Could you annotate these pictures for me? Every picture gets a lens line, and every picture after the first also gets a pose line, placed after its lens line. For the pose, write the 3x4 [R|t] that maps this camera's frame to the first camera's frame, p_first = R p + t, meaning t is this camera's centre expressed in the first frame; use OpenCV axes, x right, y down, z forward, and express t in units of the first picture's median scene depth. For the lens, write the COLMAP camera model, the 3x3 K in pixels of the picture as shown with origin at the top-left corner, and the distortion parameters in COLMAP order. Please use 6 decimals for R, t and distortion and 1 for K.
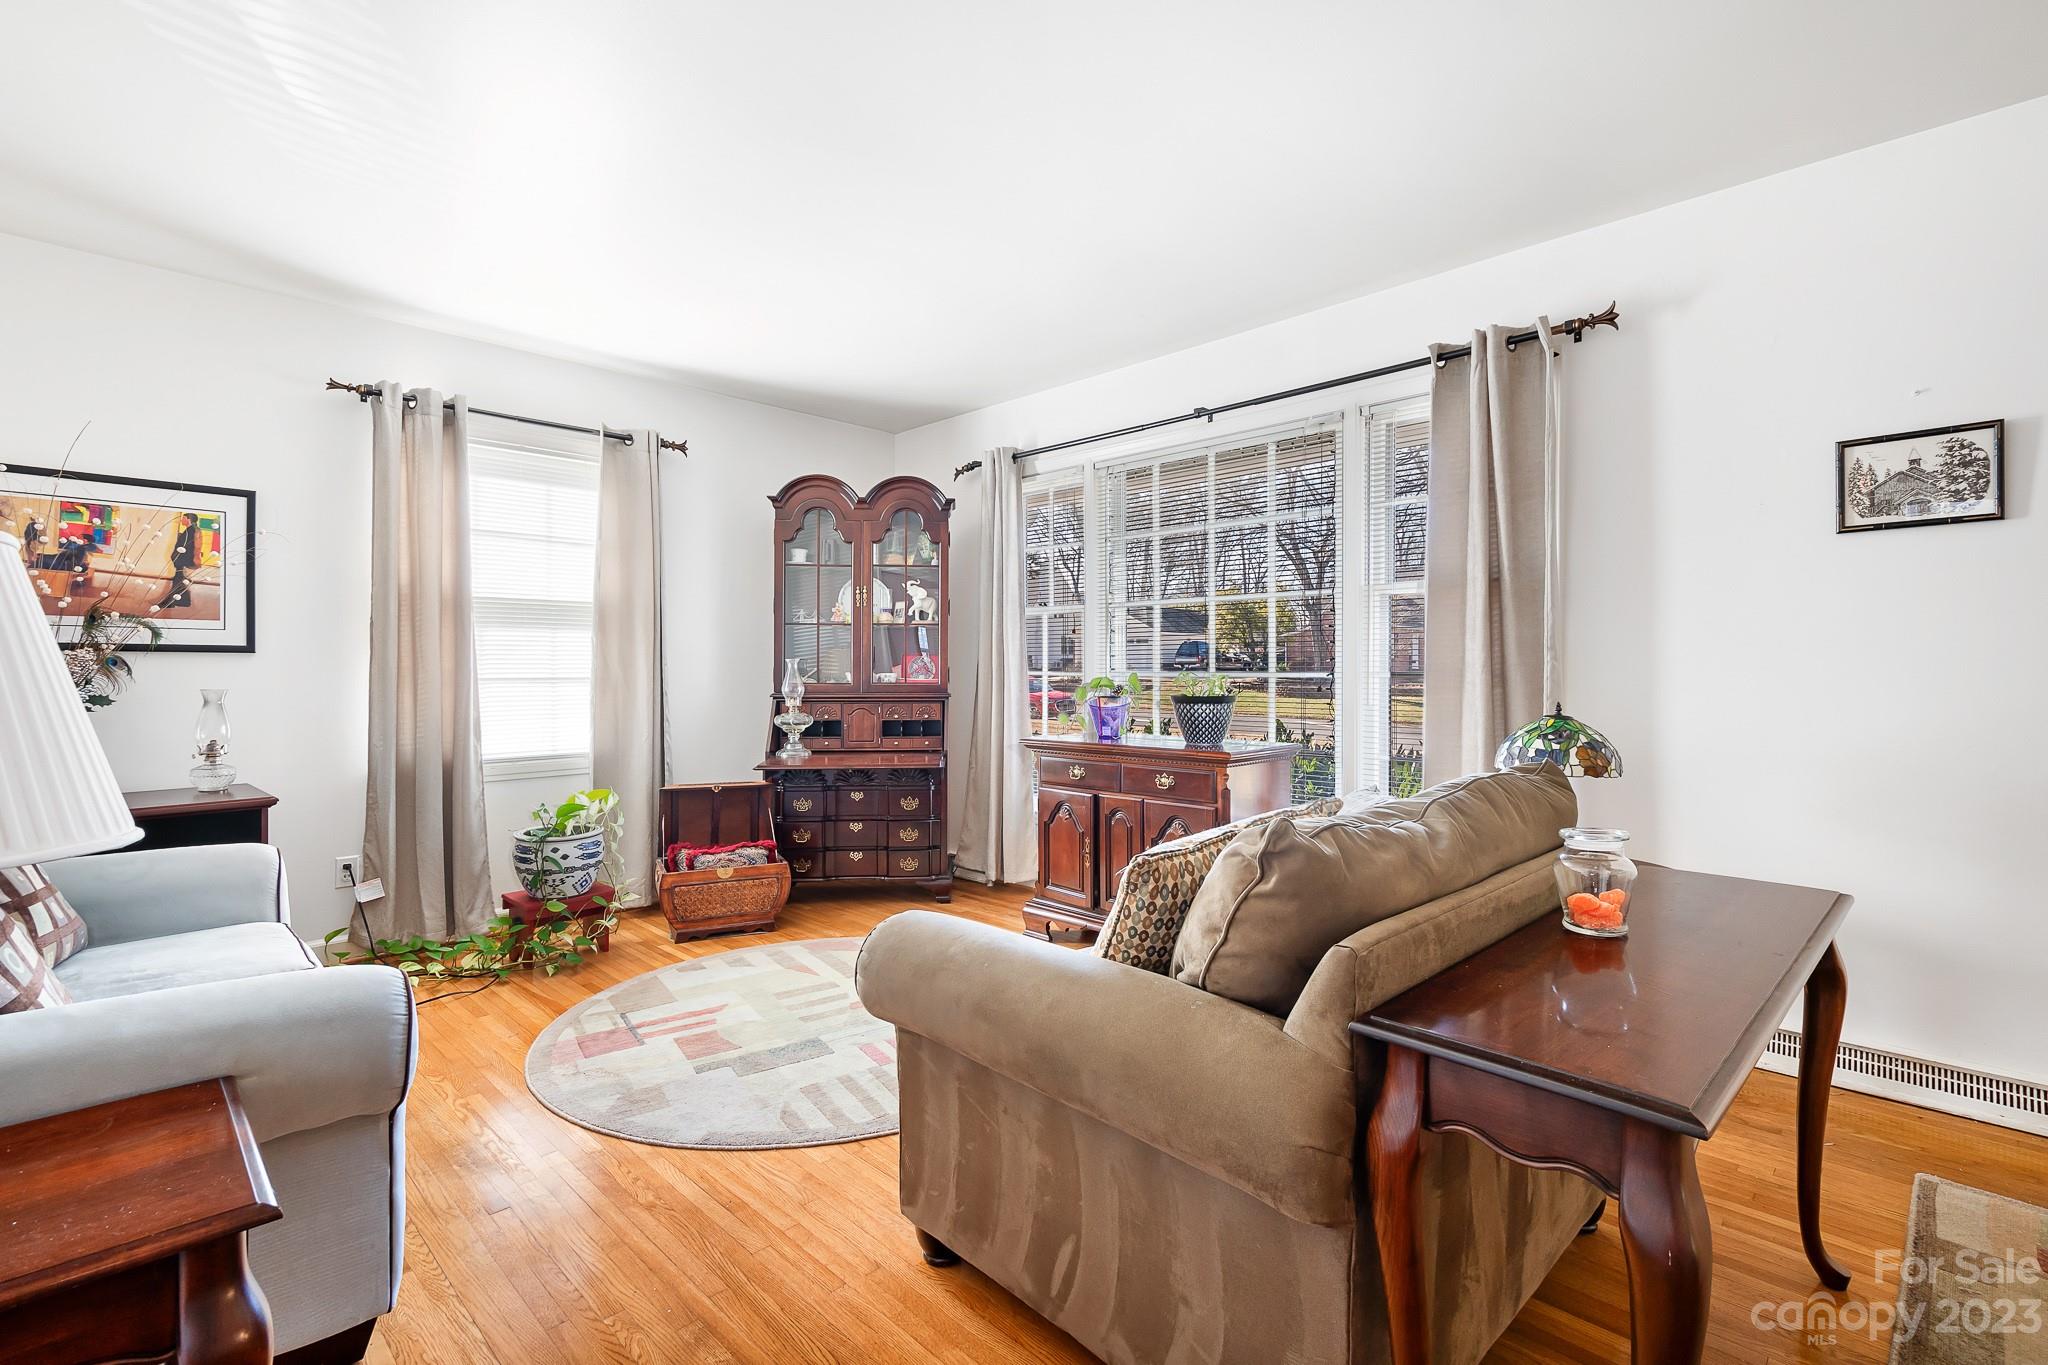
lens RADIAL K [[933.0, 0, 1027.4], [0, 933.0, 673.7], [0, 0, 1]] dist [0.012156, -0.000541]
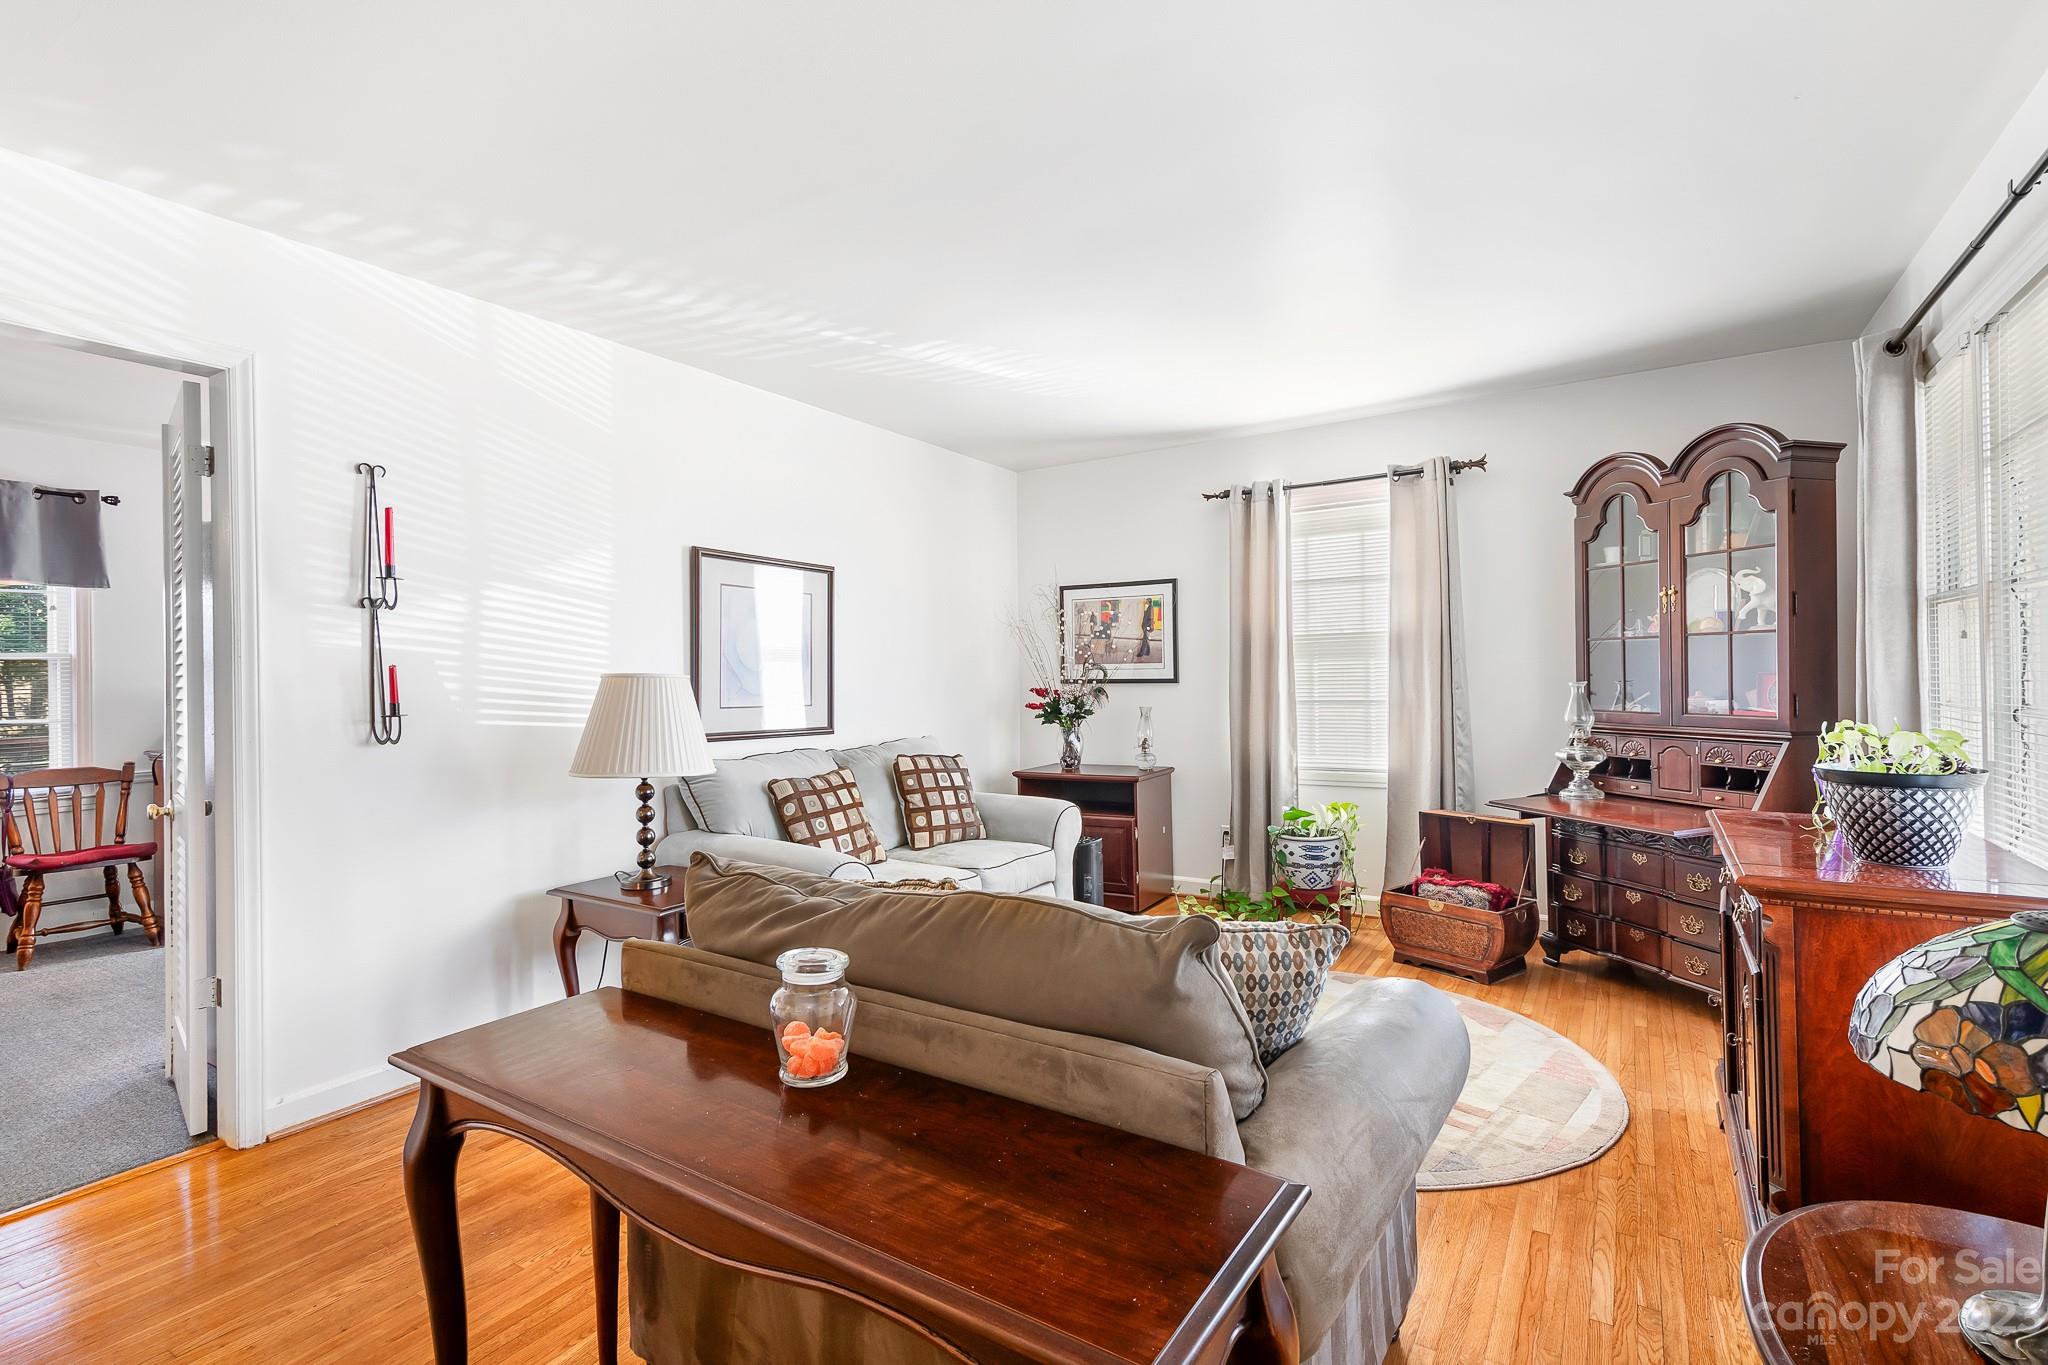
lens RADIAL K [[933.0, 0, 1022.5], [0, 933.0, 683.2], [0, 0, 1]] dist [0.012156, -0.000541]
pose [[0.191661, 0.000614, -0.981461, 0.548912], [0.010344, 0.999943, 0.002646, -0.024867], [0.981407, -0.010660, 0.191644, 0.397769]]
